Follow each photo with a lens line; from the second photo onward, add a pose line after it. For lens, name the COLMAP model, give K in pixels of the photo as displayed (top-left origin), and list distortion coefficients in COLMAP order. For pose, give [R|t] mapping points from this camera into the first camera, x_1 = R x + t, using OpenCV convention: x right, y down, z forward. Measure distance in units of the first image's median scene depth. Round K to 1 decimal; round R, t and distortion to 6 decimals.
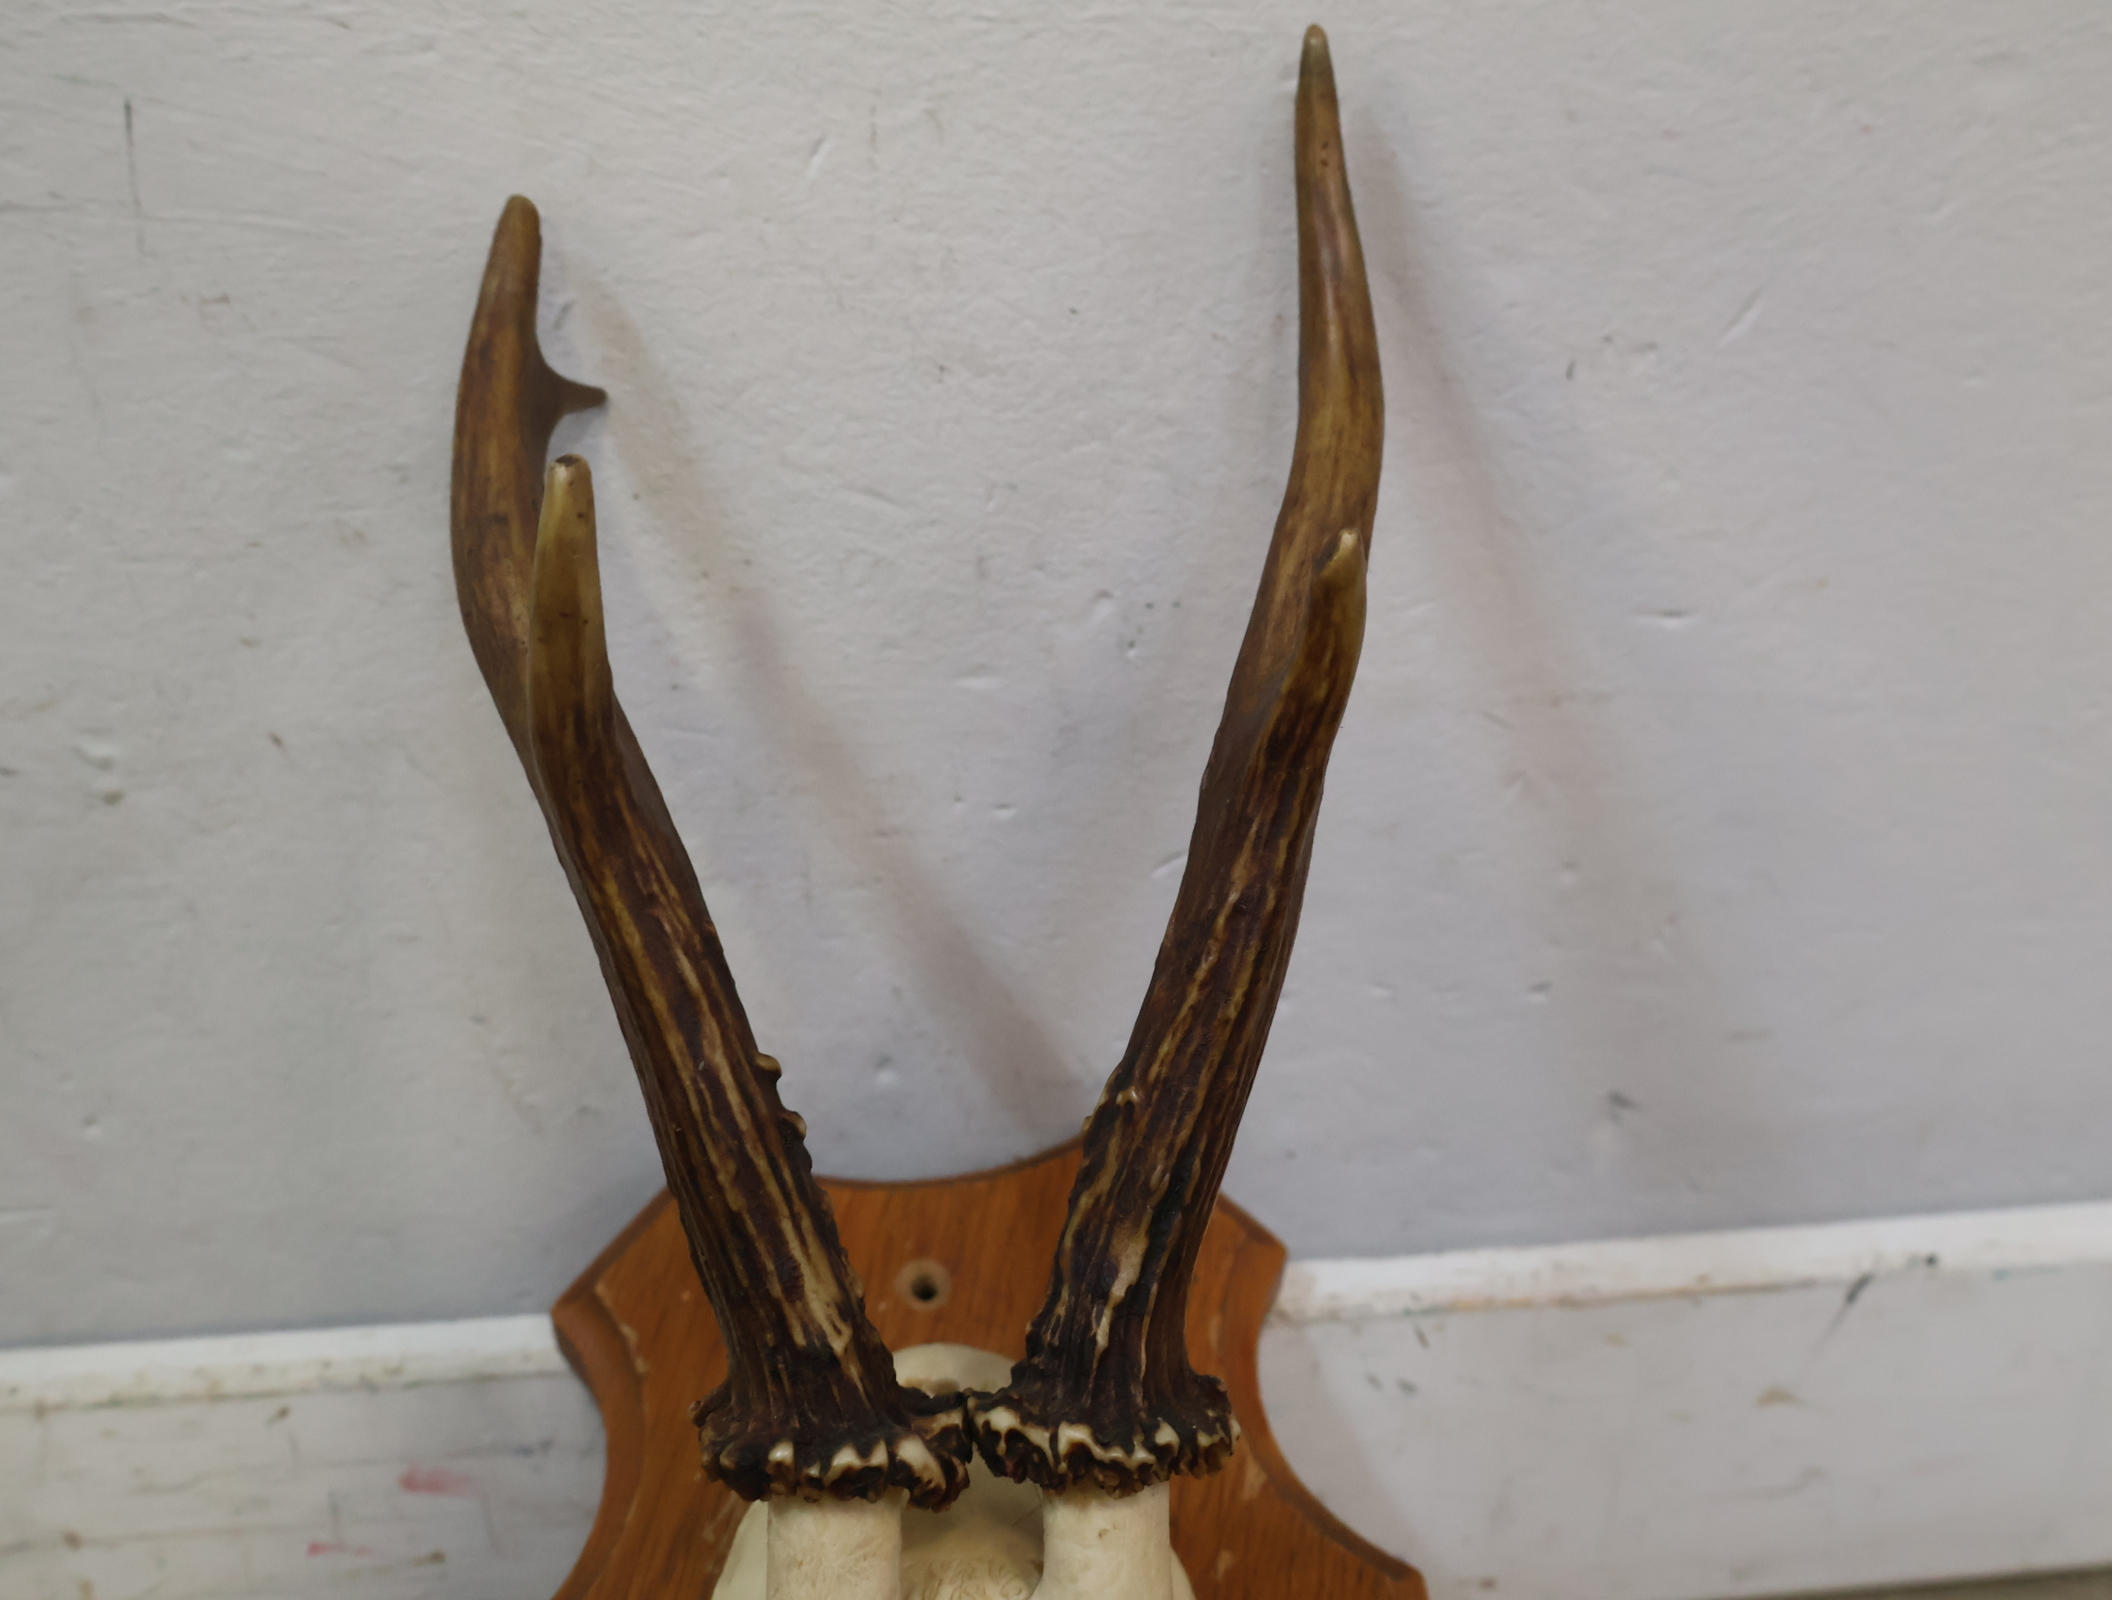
lens RADIAL K [[2404.8, 0, 1041.6], [0, 2404.8, 798.0], [0, 0, 1]] dist [0.011003, -0.004248]
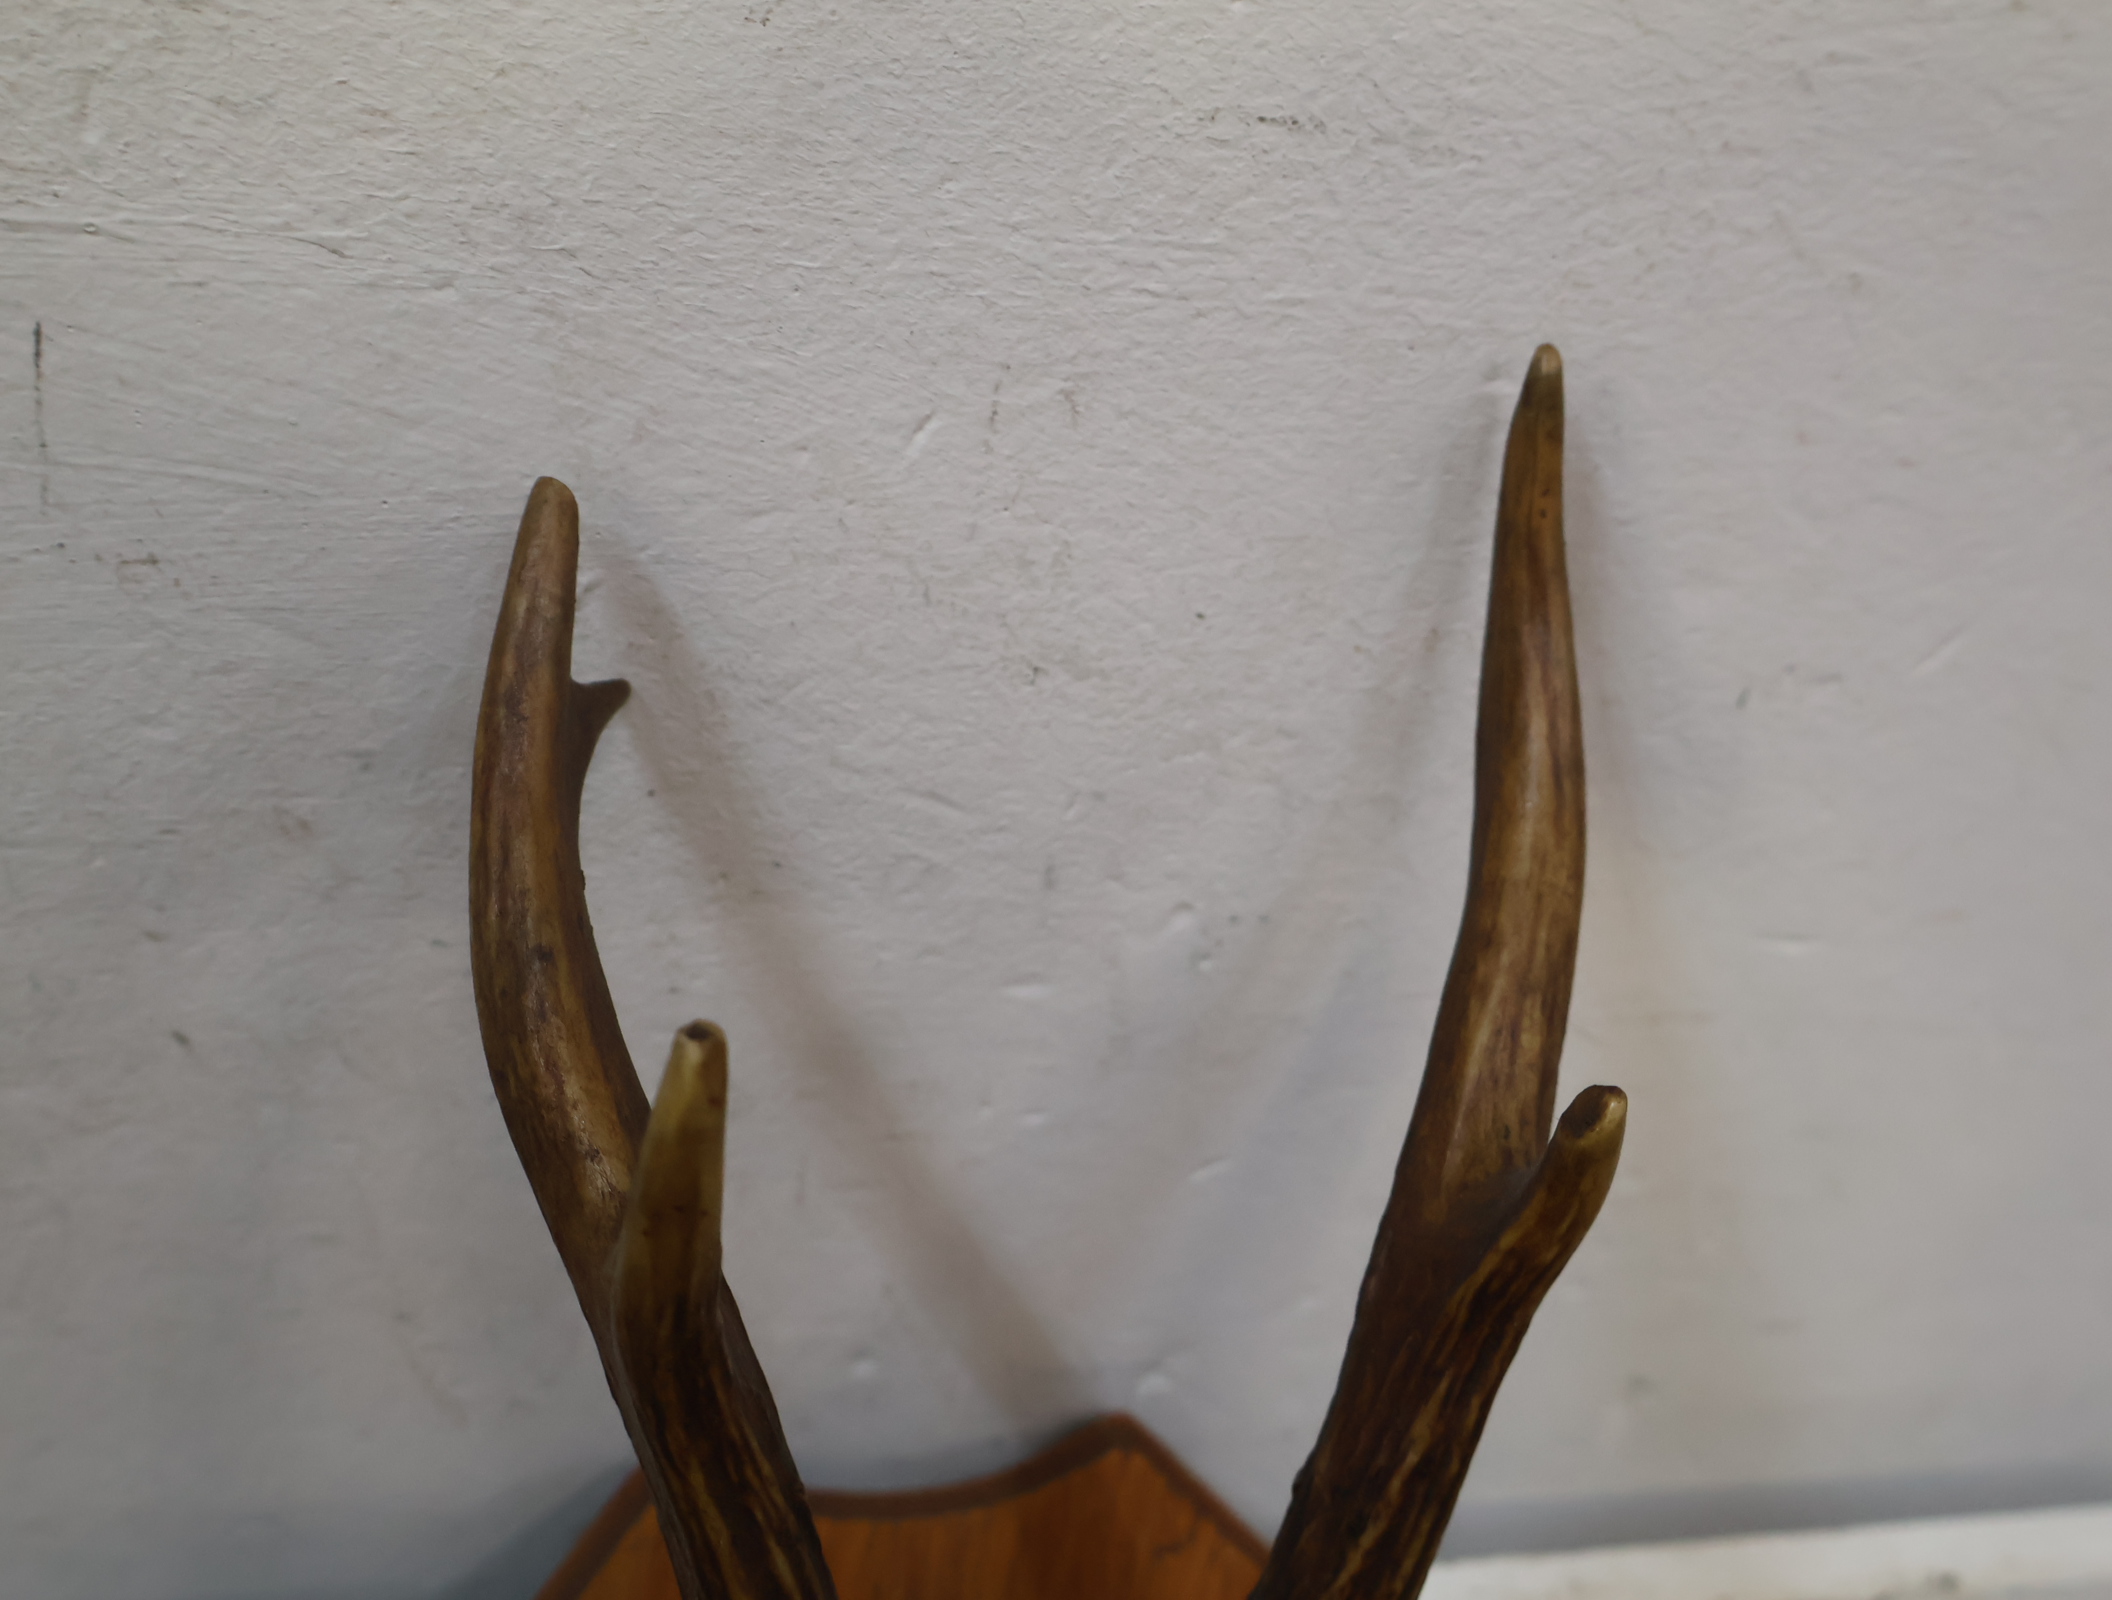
lens RADIAL K [[2404.8, 0, 1041.6], [0, 2404.8, 798.0], [0, 0, 1]] dist [0.011003, -0.004248]
pose [[0.989167, 0.053016, 0.136888, -0.155721], [-0.072933, 0.986761, 0.144856, -0.263372], [-0.127396, -0.153271, 0.979938, 0.185246]]
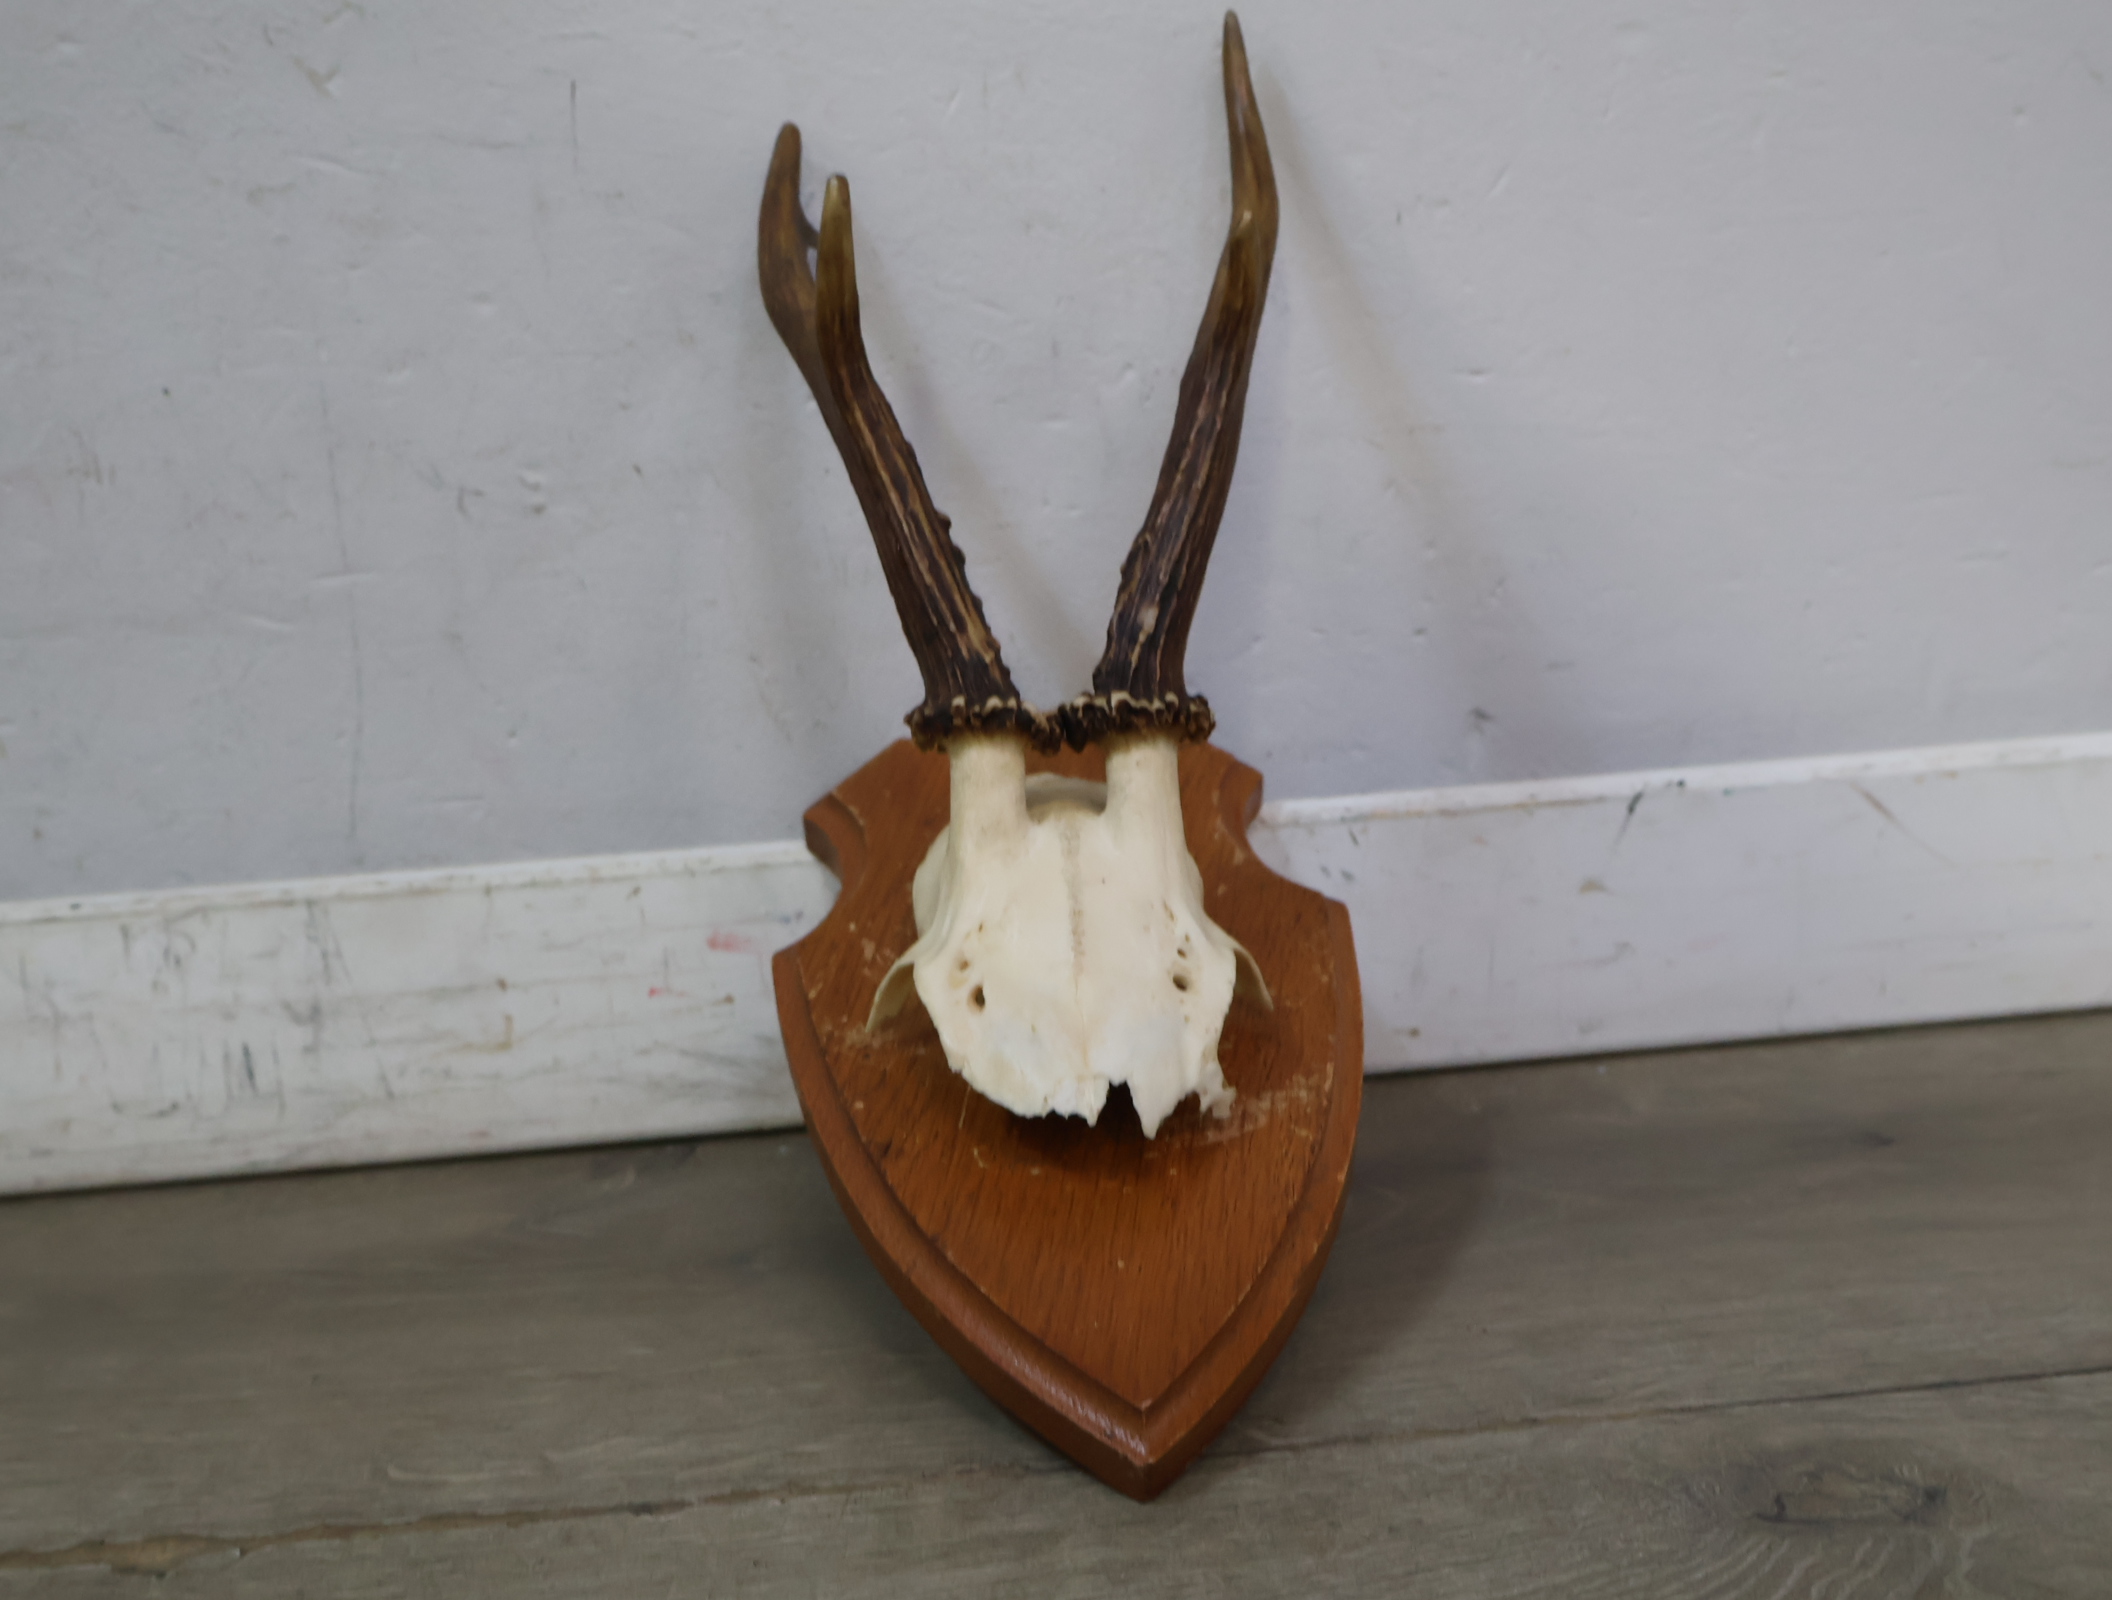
lens RADIAL K [[2377.4, 0, 1043.4], [0, 2377.4, 821.9], [0, 0, 1]] dist [0.018345, -0.005876]
pose [[0.998665, -0.038892, -0.033997, 0.011171], [0.032009, 0.982471, -0.183648, 0.570330], [0.040543, 0.182315, 0.982404, -0.612032]]
